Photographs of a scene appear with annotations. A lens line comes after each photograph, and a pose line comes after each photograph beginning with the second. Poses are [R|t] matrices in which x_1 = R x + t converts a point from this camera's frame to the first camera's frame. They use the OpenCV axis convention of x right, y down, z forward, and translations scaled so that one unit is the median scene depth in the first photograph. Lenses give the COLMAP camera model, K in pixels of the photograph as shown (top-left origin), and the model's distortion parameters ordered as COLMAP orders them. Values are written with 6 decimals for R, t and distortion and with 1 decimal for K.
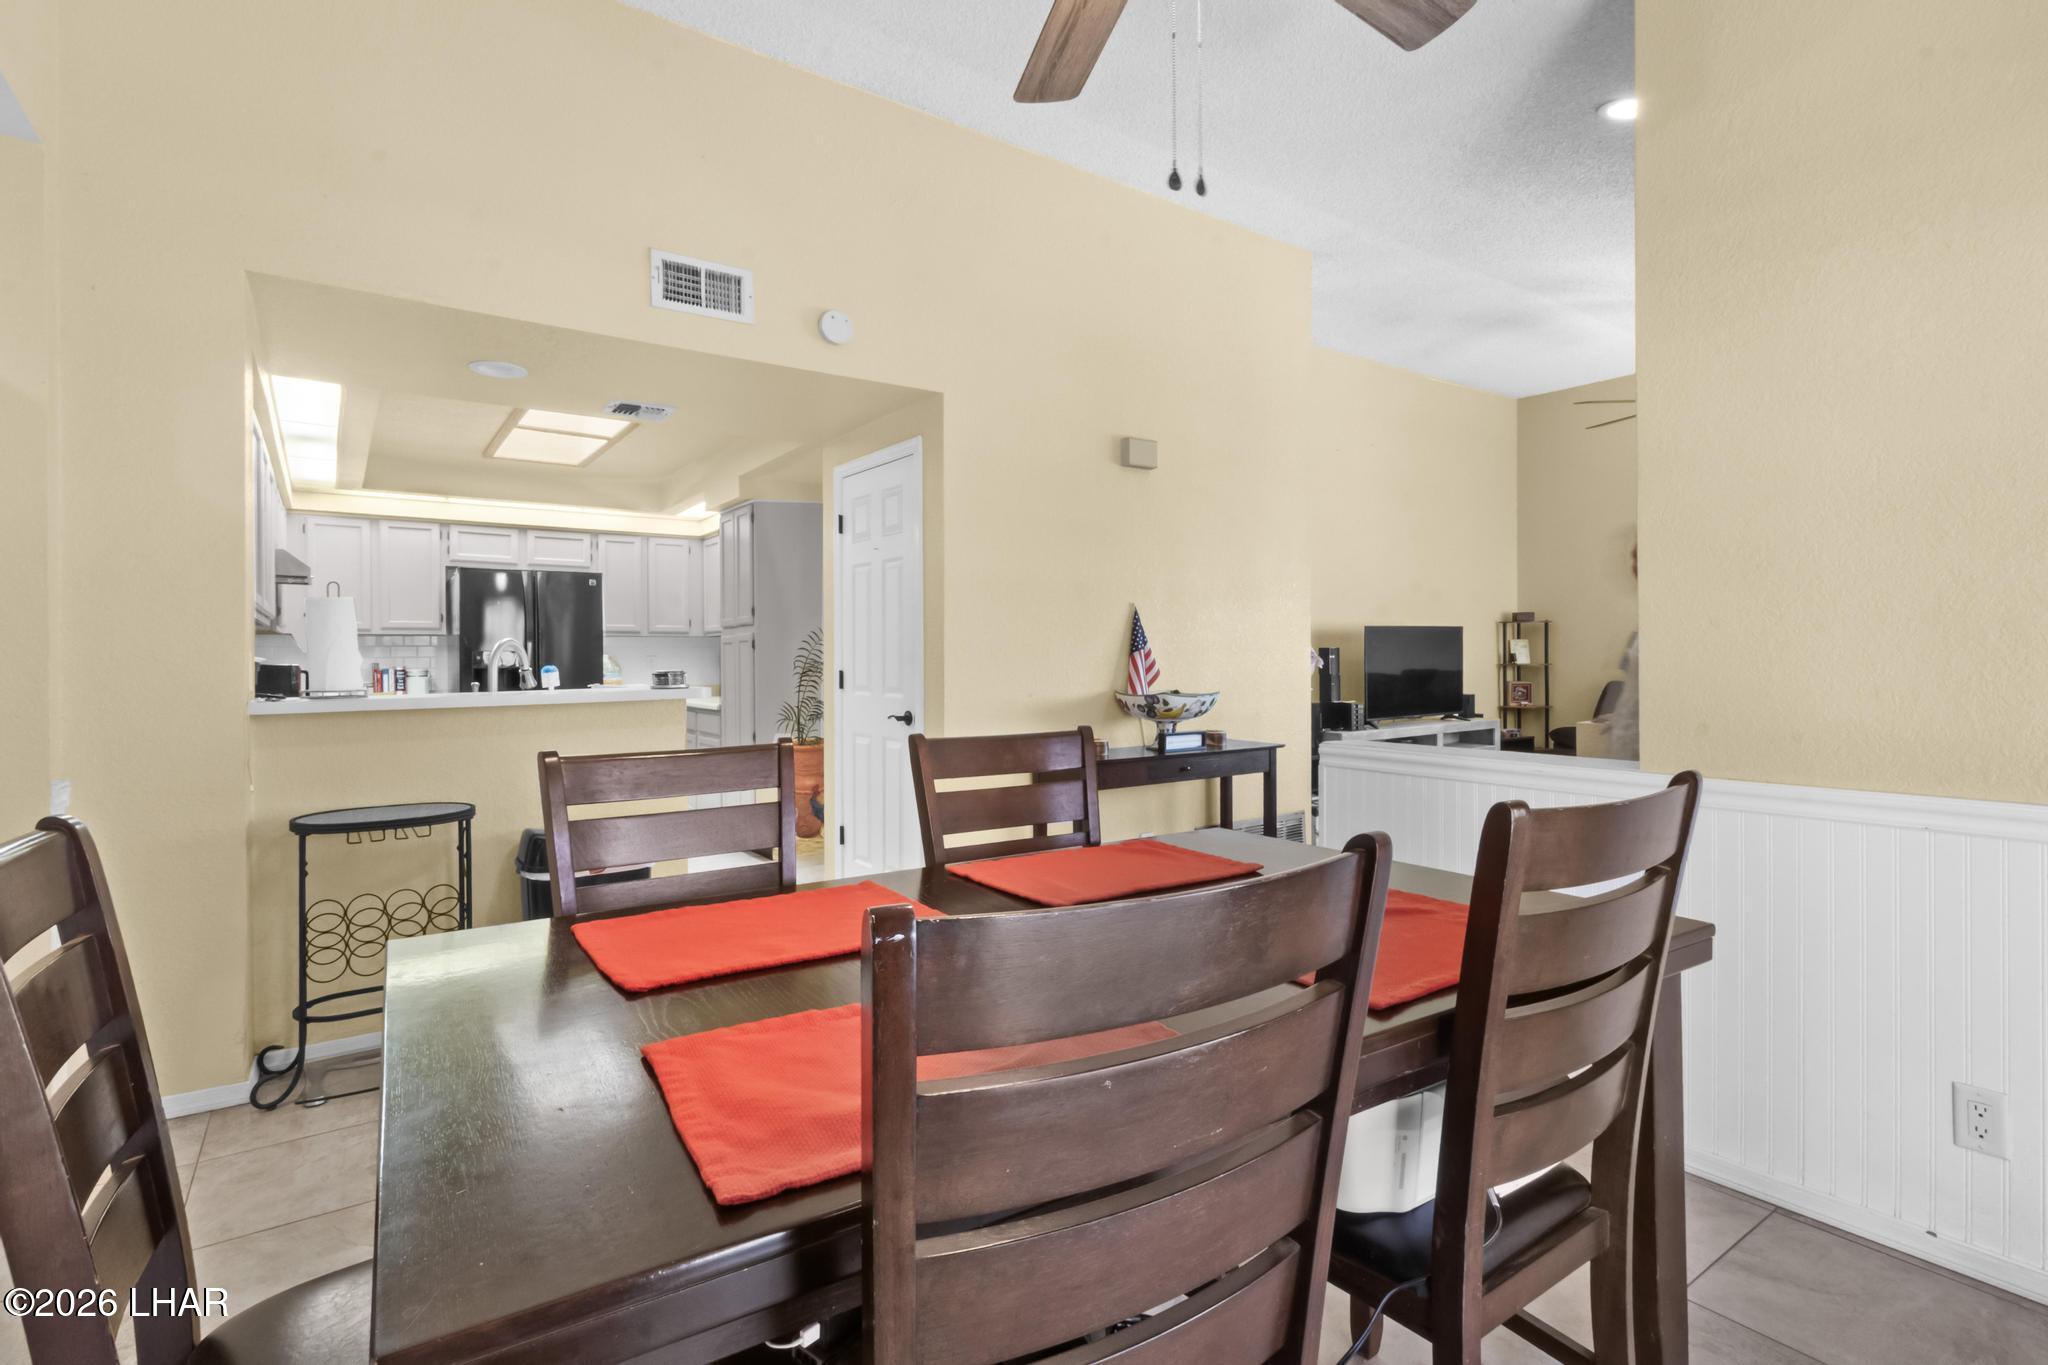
lens RADIAL K [[961.2, 0, 1024.1], [0, 961.2, 654.4], [0, 0, 1]] dist [0.000496, -0.000278]
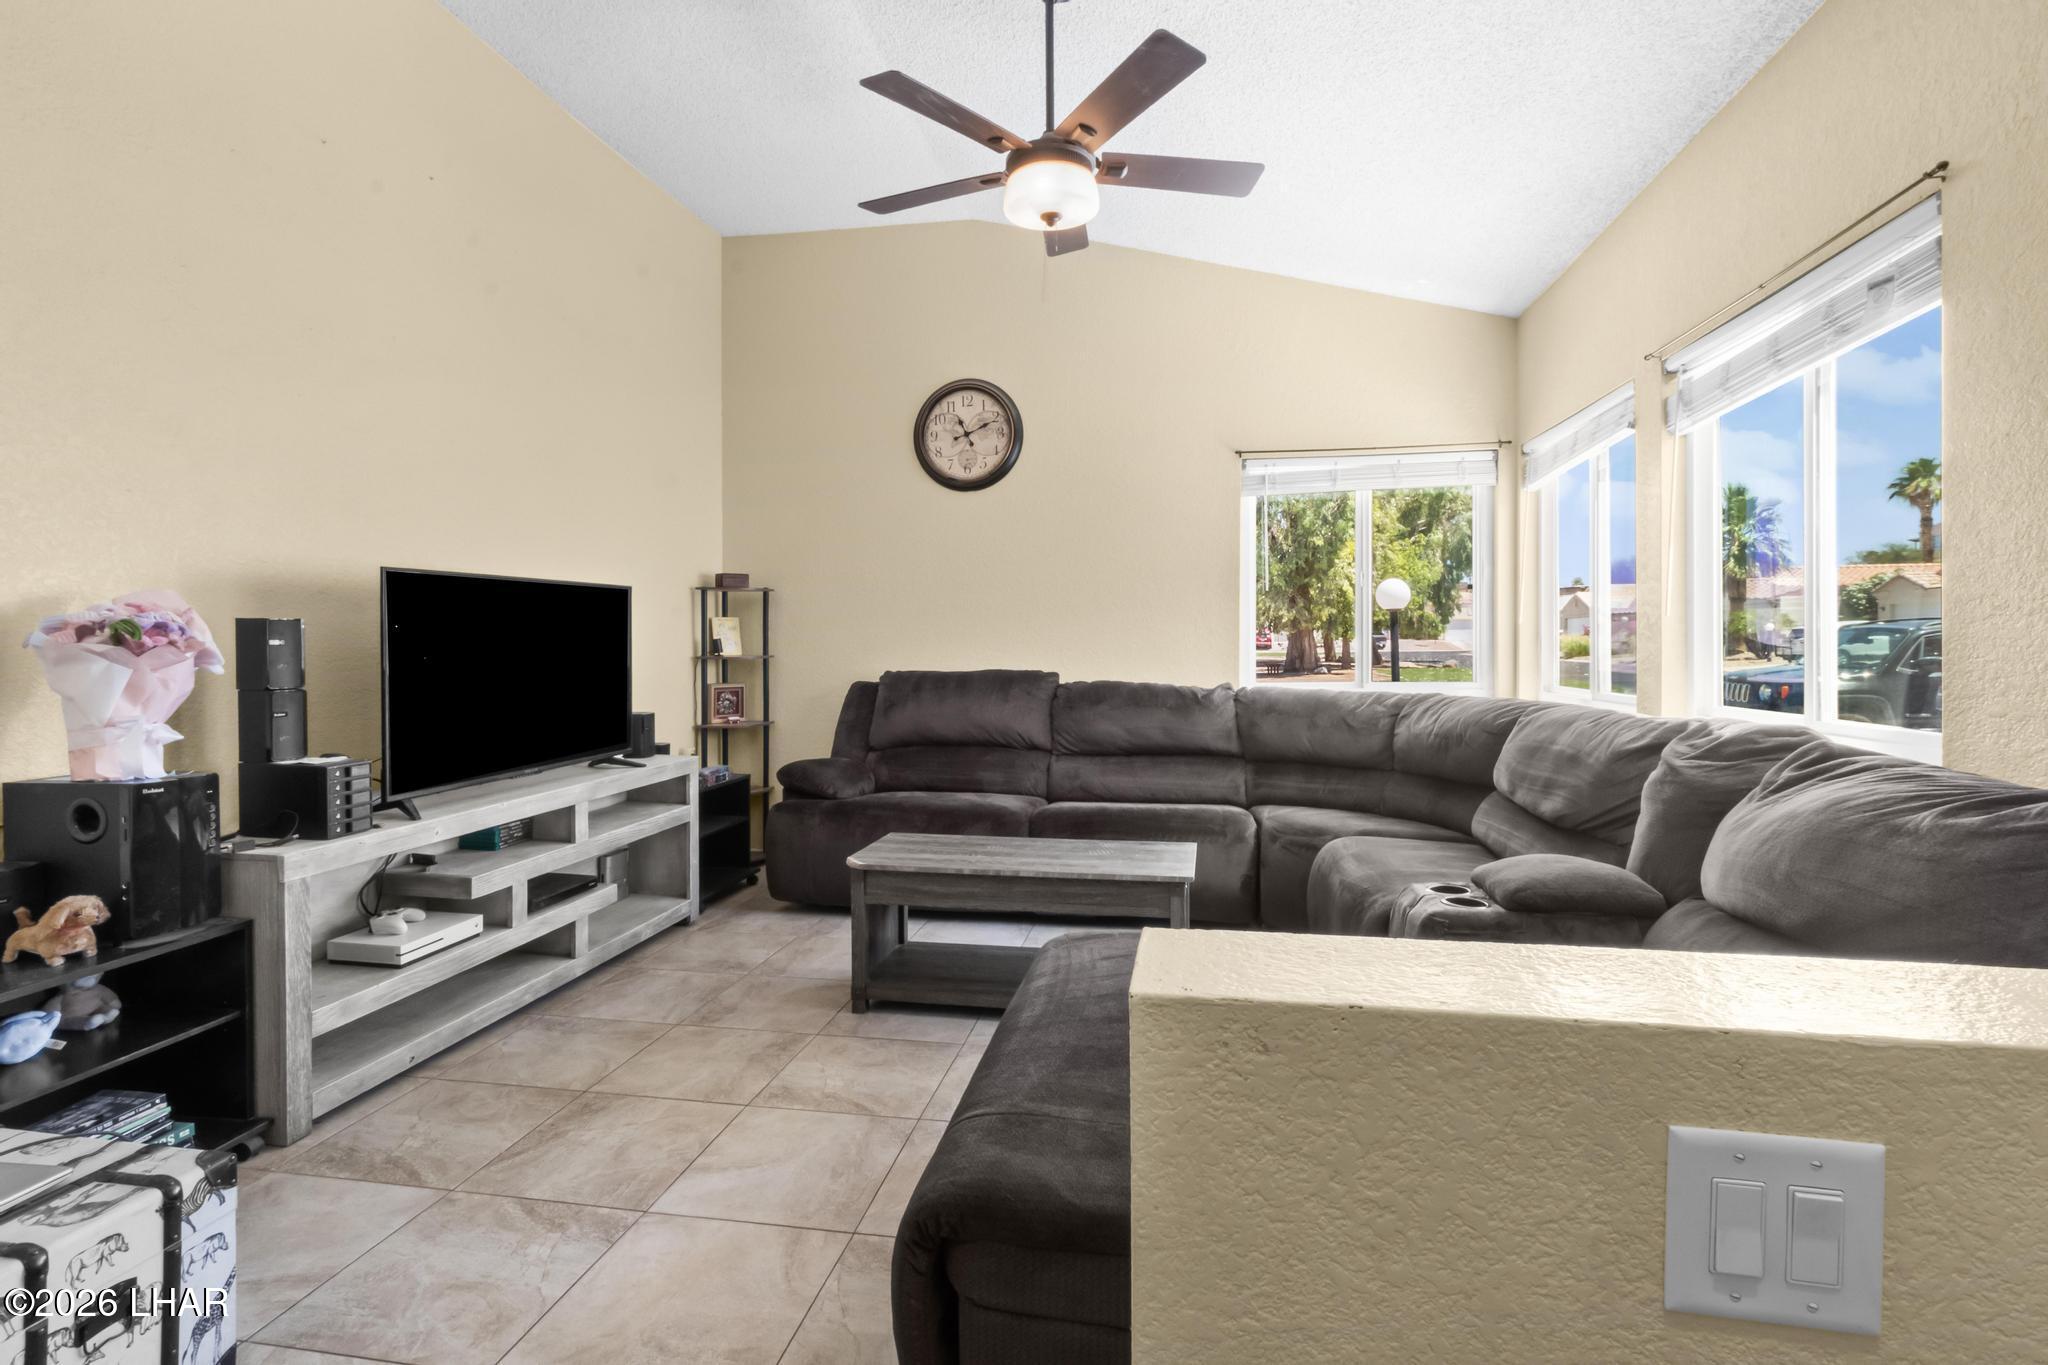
lens RADIAL K [[961.2, 0, 1024.1], [0, 961.2, 654.4], [0, 0, 1]] dist [0.000496, -0.000278]
pose [[0.704736, -0.004778, 0.709453, 0.222273], [-0.004478, 0.999927, 0.011182, 0.000952], [-0.709455, -0.011057, 0.704664, 0.450190]]
